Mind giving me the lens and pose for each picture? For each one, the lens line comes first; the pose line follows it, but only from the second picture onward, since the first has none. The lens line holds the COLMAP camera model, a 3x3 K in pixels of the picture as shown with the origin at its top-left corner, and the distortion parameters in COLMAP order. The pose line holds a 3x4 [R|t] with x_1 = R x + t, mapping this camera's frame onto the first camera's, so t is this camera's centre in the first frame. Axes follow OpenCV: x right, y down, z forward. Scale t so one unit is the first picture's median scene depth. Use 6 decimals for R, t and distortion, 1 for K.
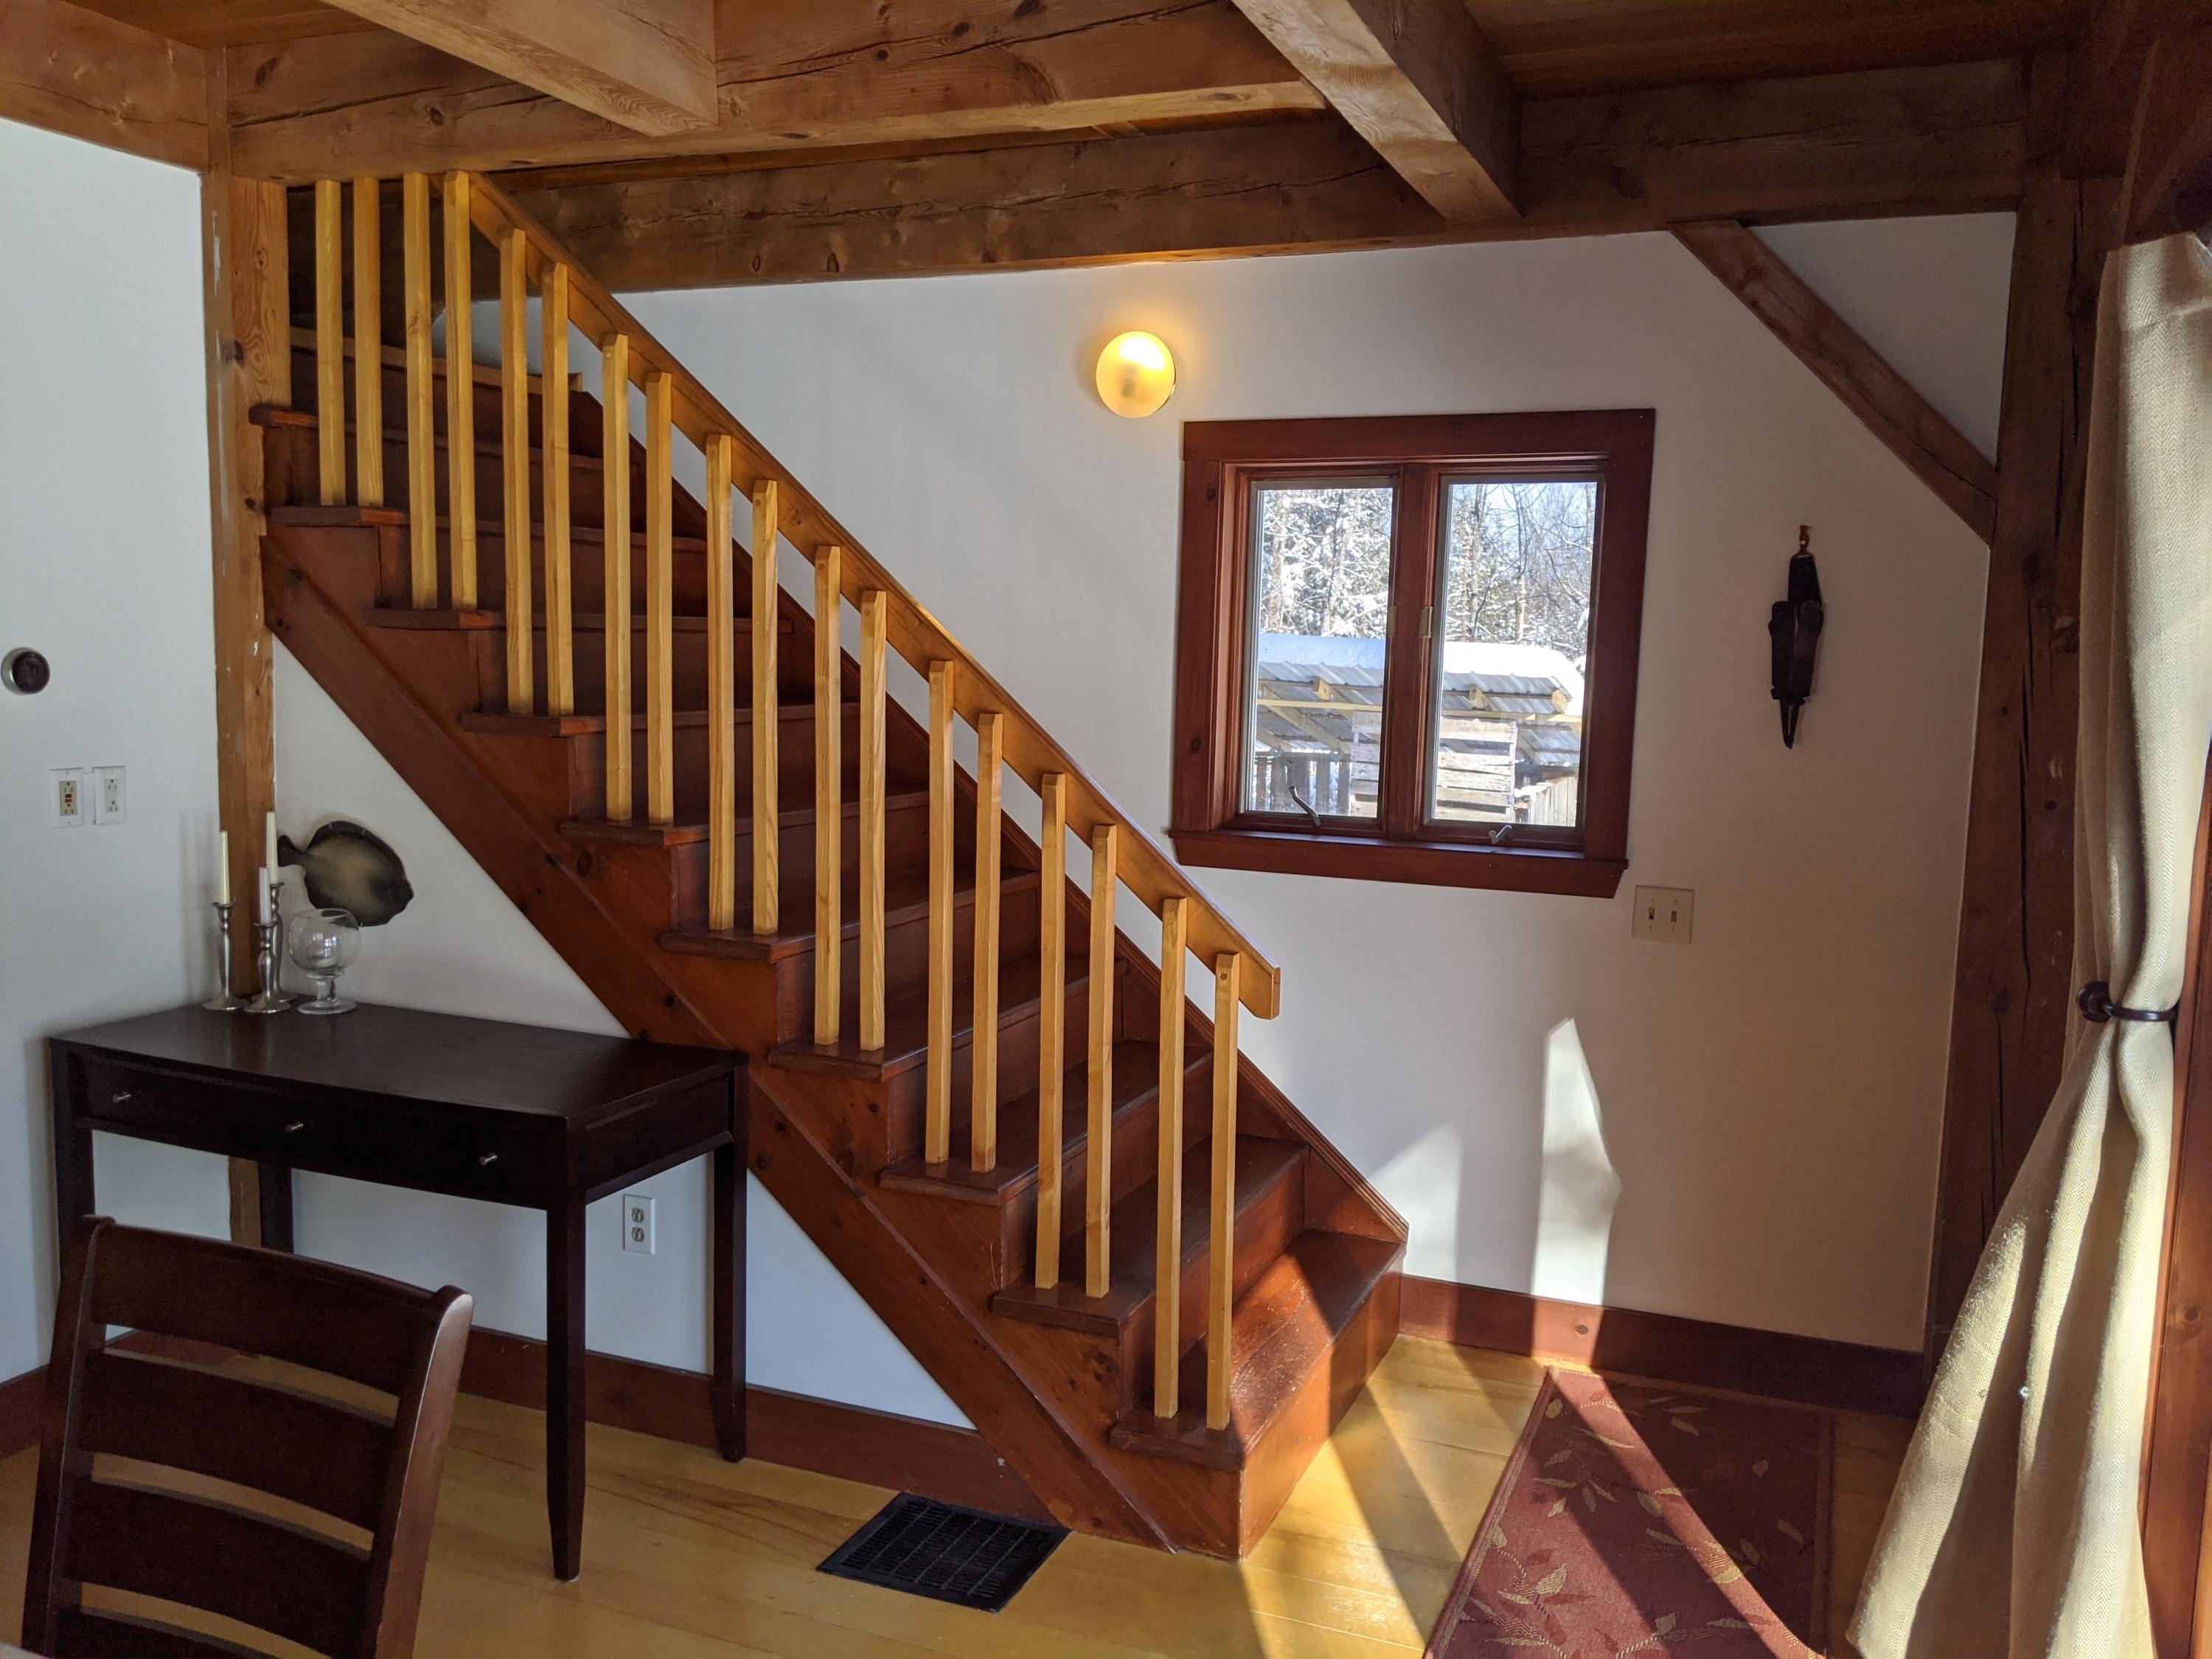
lens RADIAL K [[1775.5, 0, 1110.7], [0, 1775.5, 858.4], [0, 0, 1]] dist [0.046444, -0.072566]
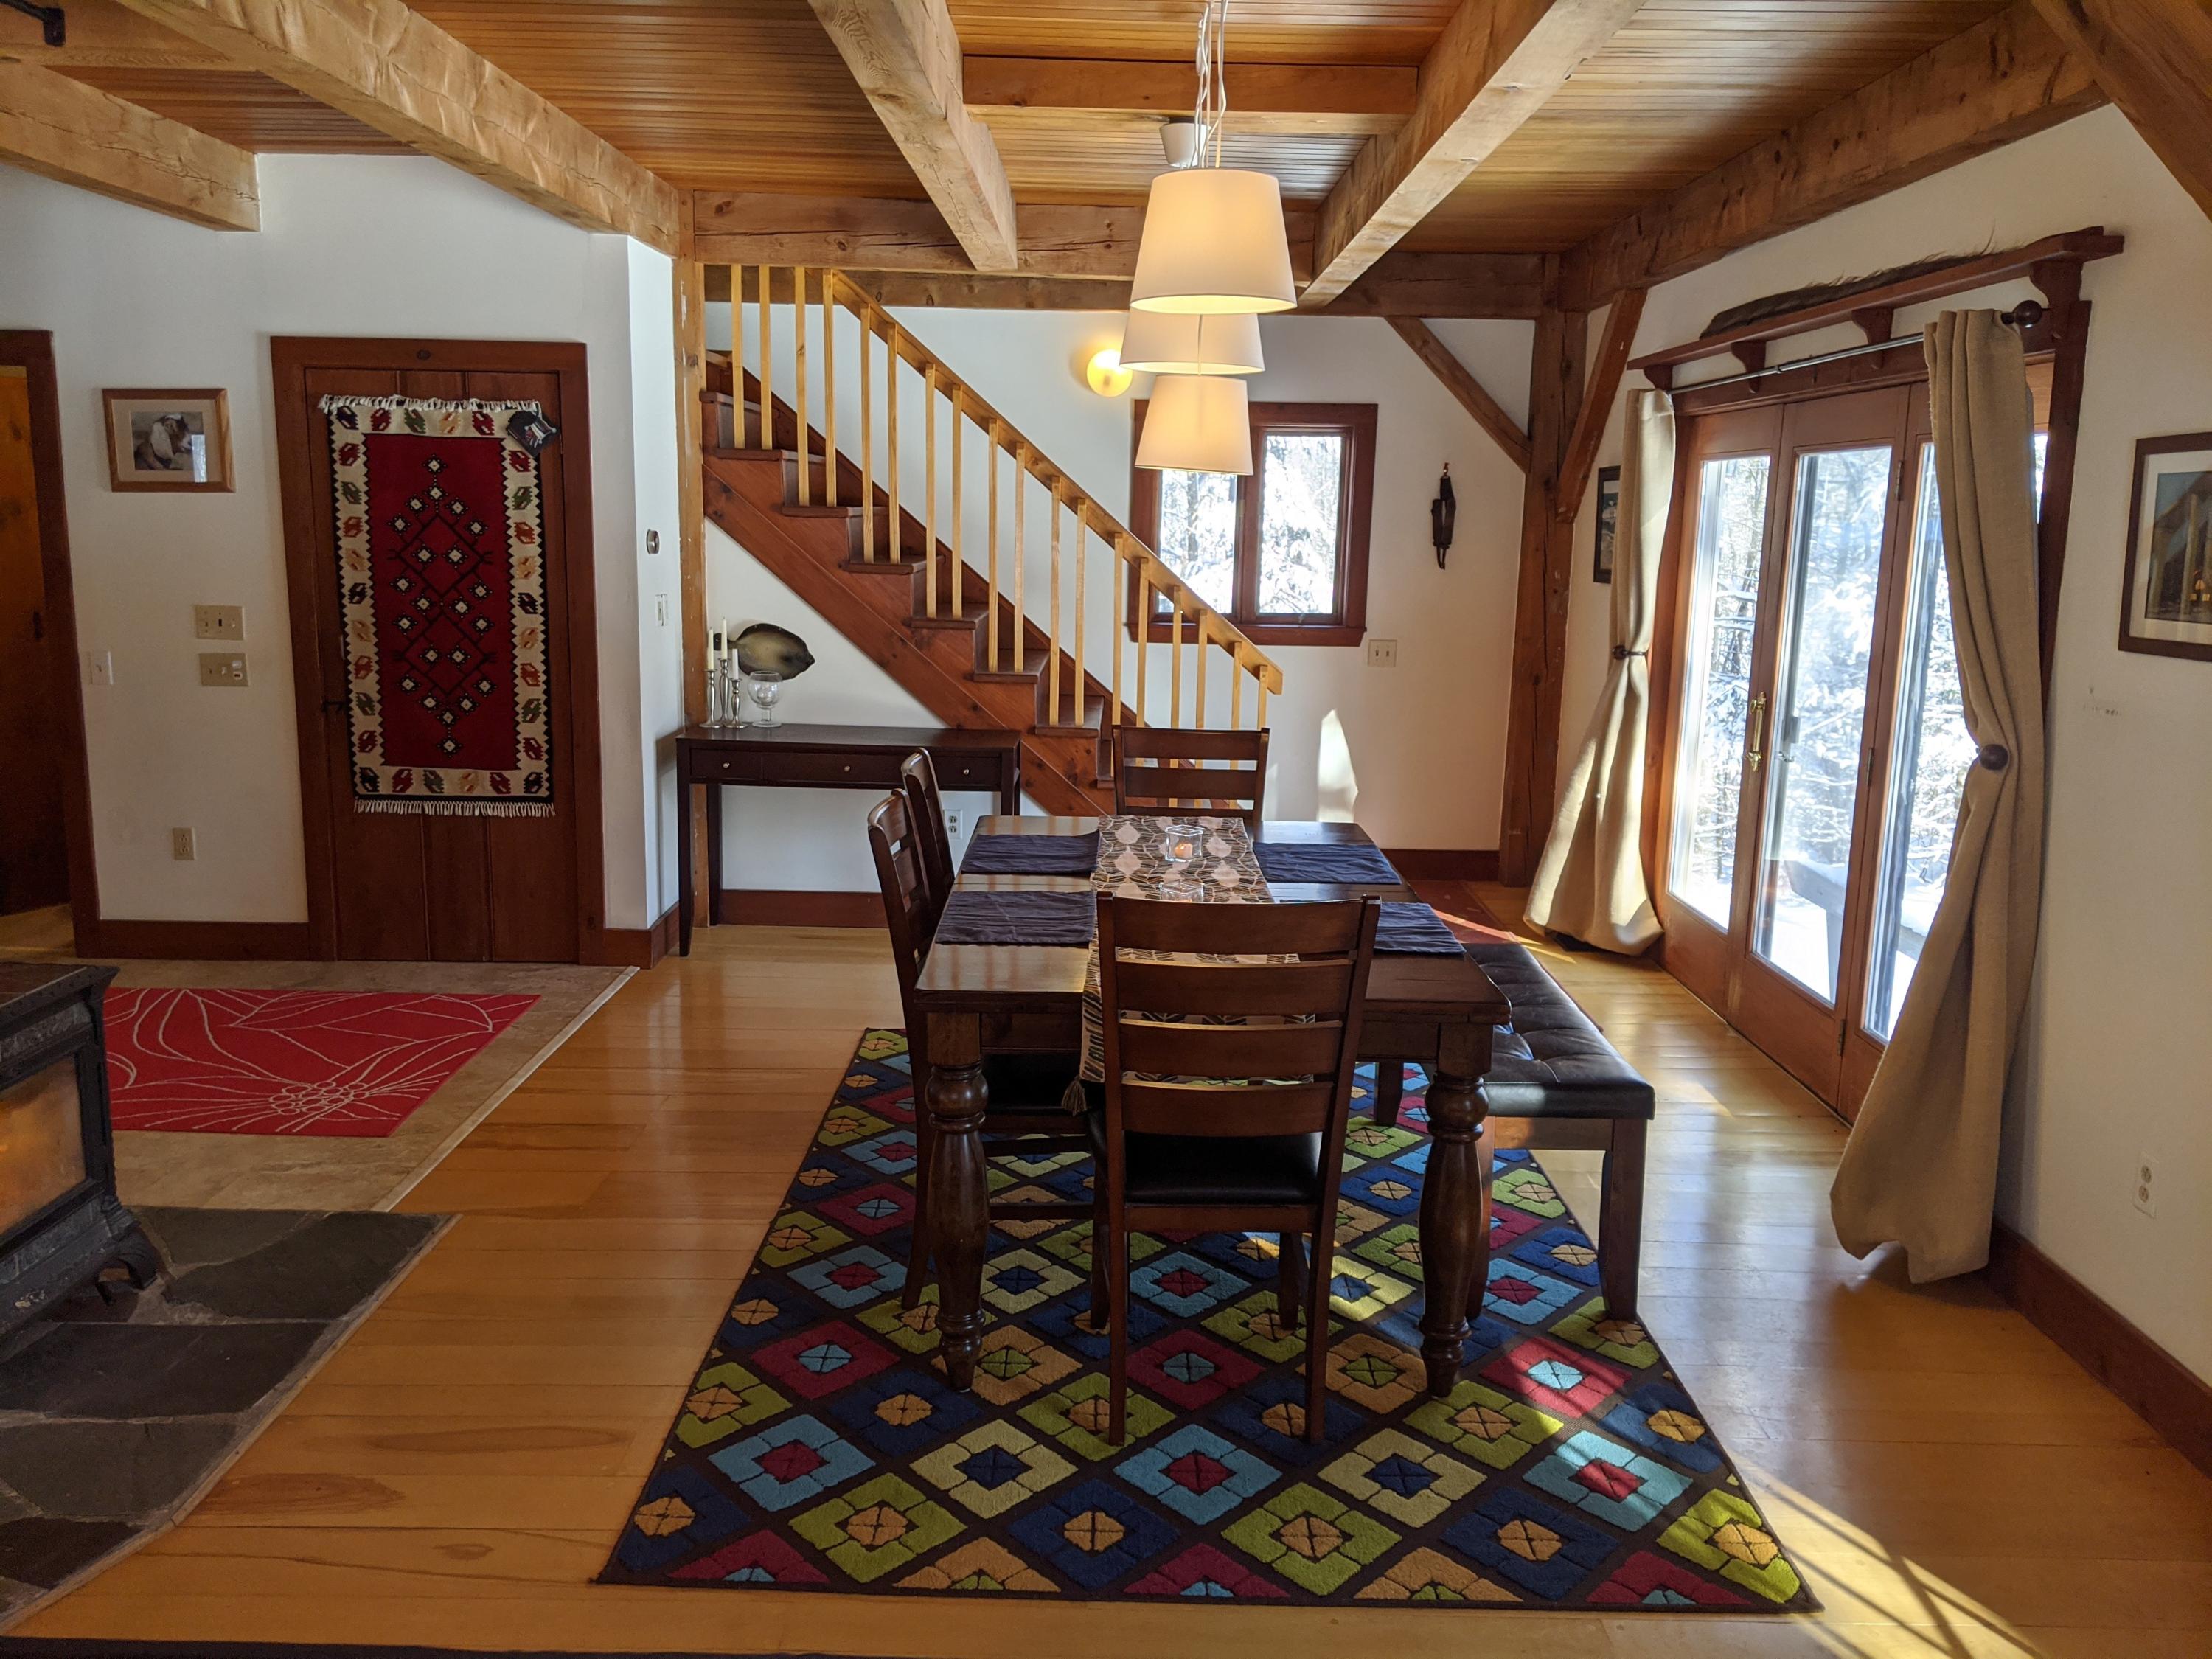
lens RADIAL K [[1765.6, 0, 1129.3], [0, 1765.6, 833.9], [0, 0, 1]] dist [0.061428, -0.102353]
pose [[0.924586, -0.073516, 0.373812, -0.788455], [0.048584, 0.995946, 0.075700, 0.075648], [-0.377862, -0.051830, 0.924410, -0.837362]]
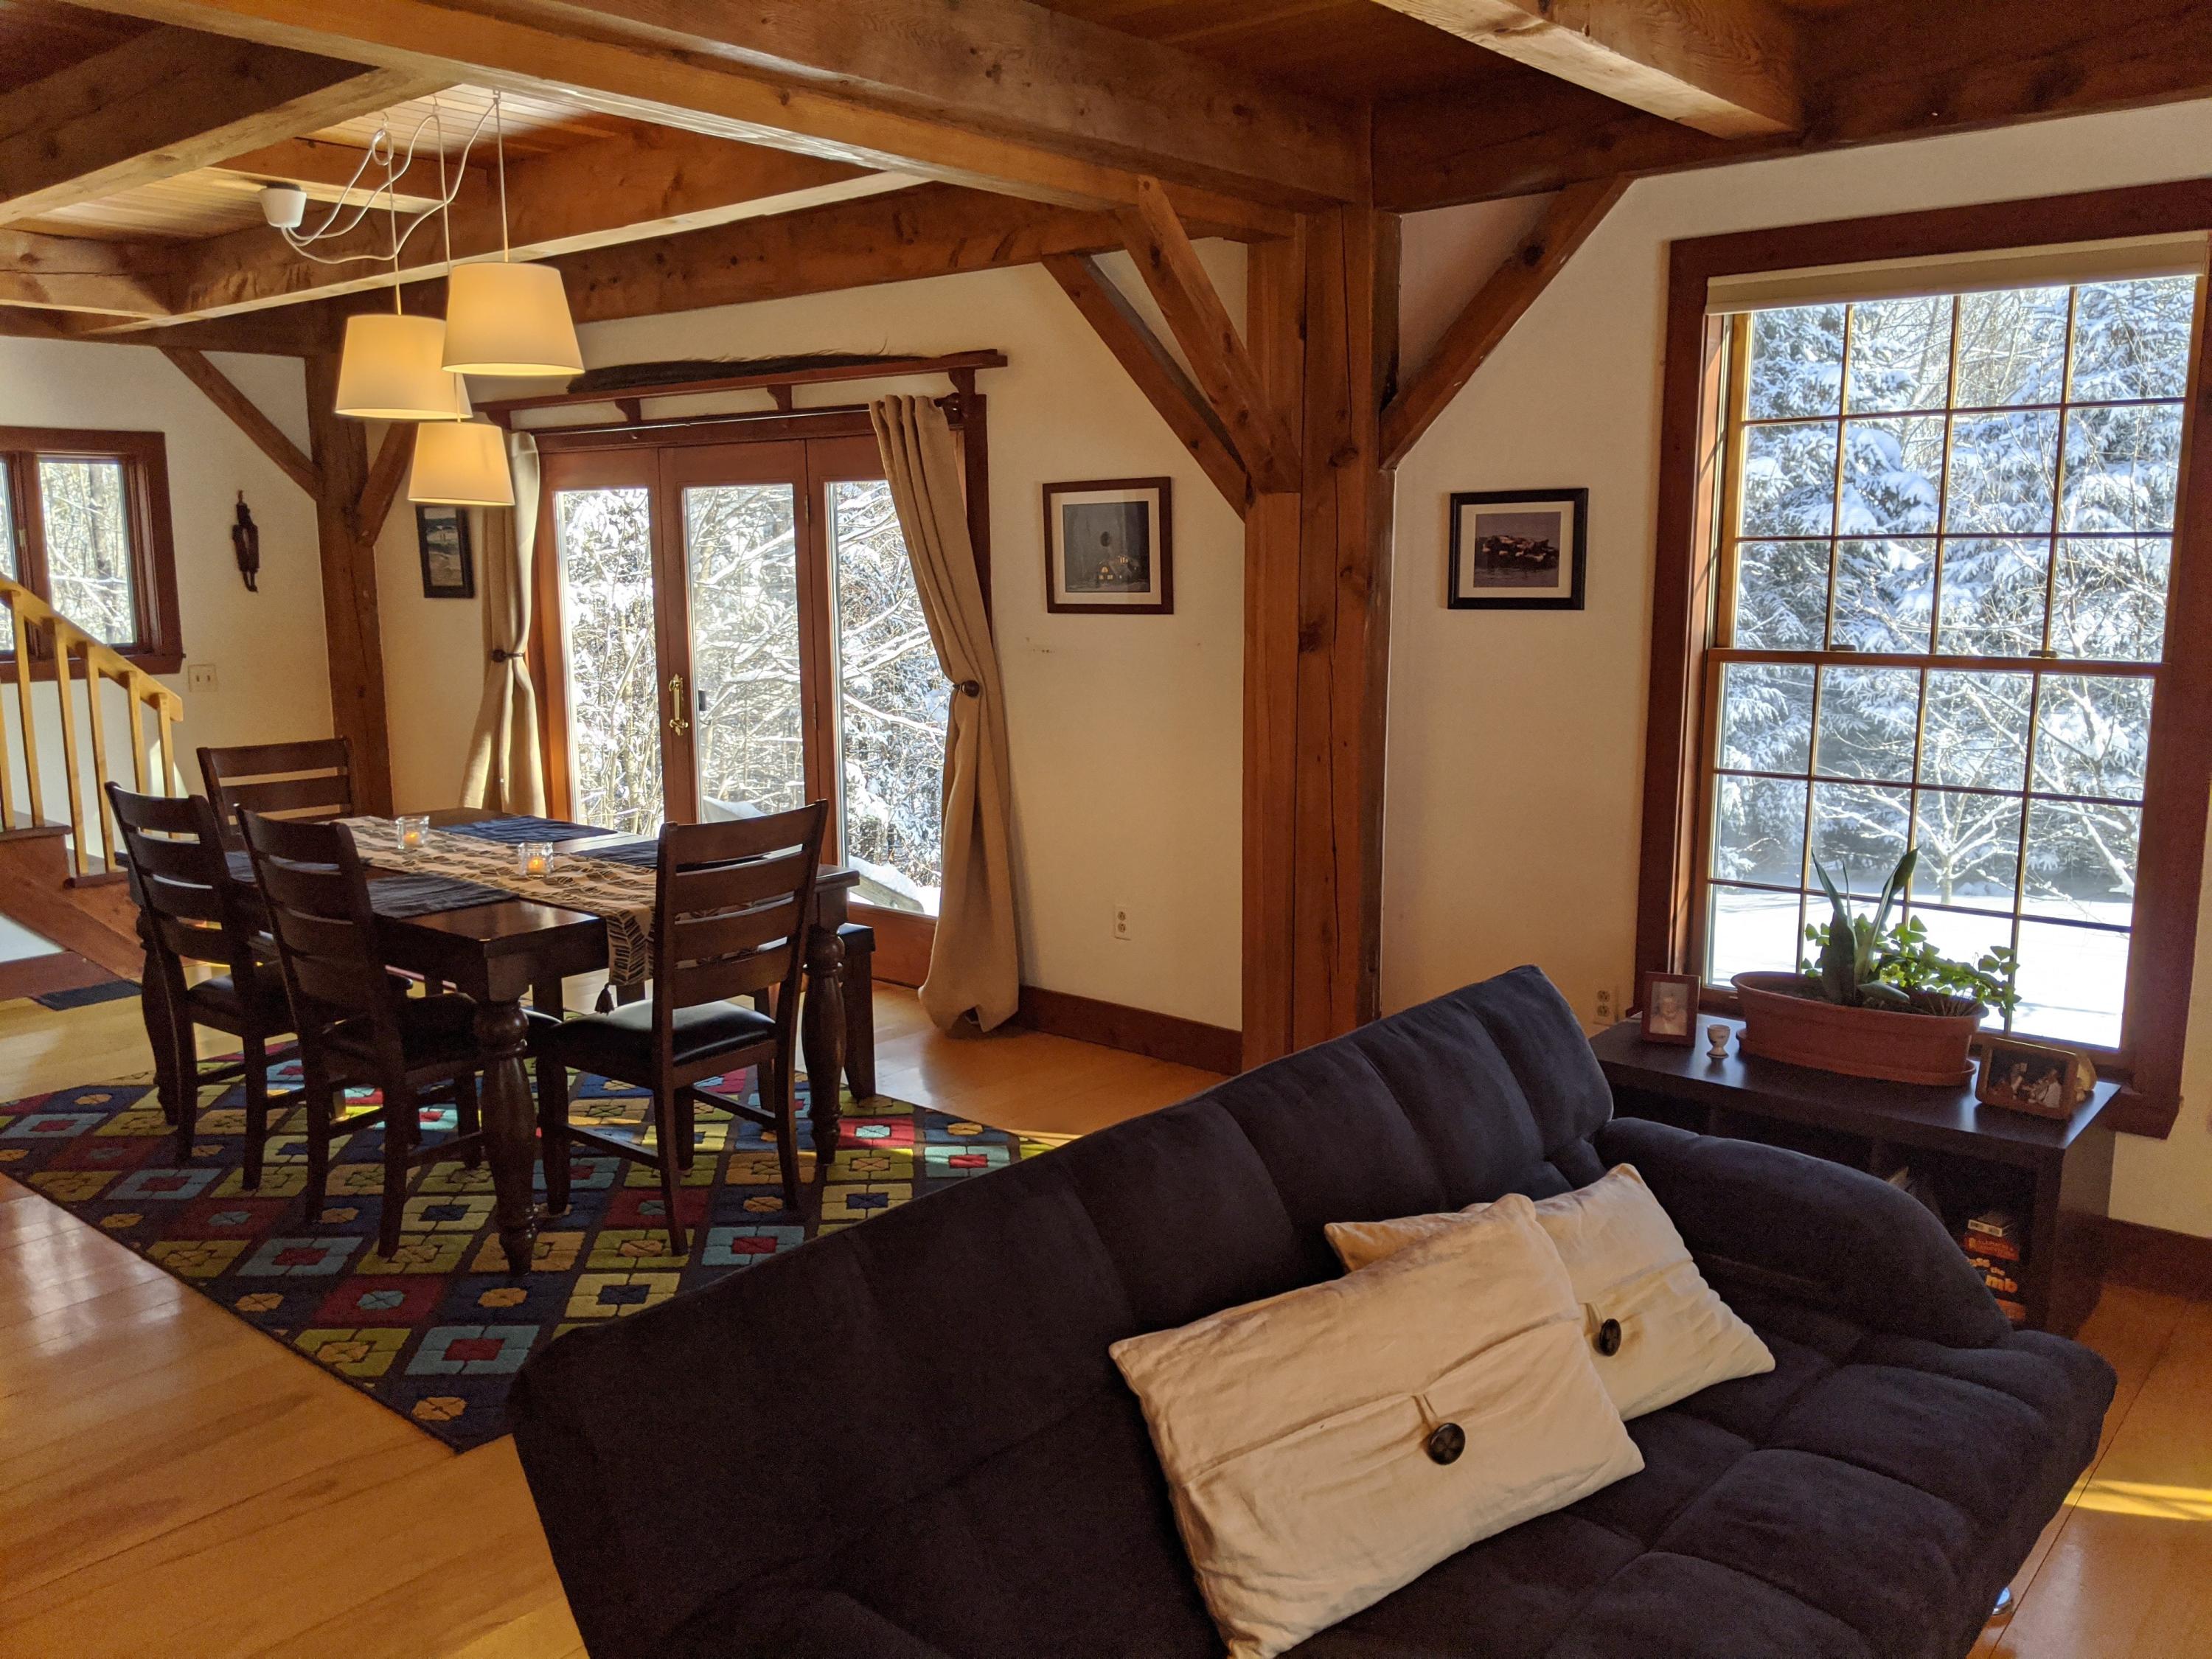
lens RADIAL K [[1775.5, 0, 1110.7], [0, 1775.5, 858.4], [0, 0, 1]] dist [0.046444, -0.072566]
pose [[0.301759, -0.192808, 0.933684, -1.440192], [0.131297, 0.978410, 0.159610, 0.045352], [-0.944300, 0.074427, 0.320559, -0.684141]]
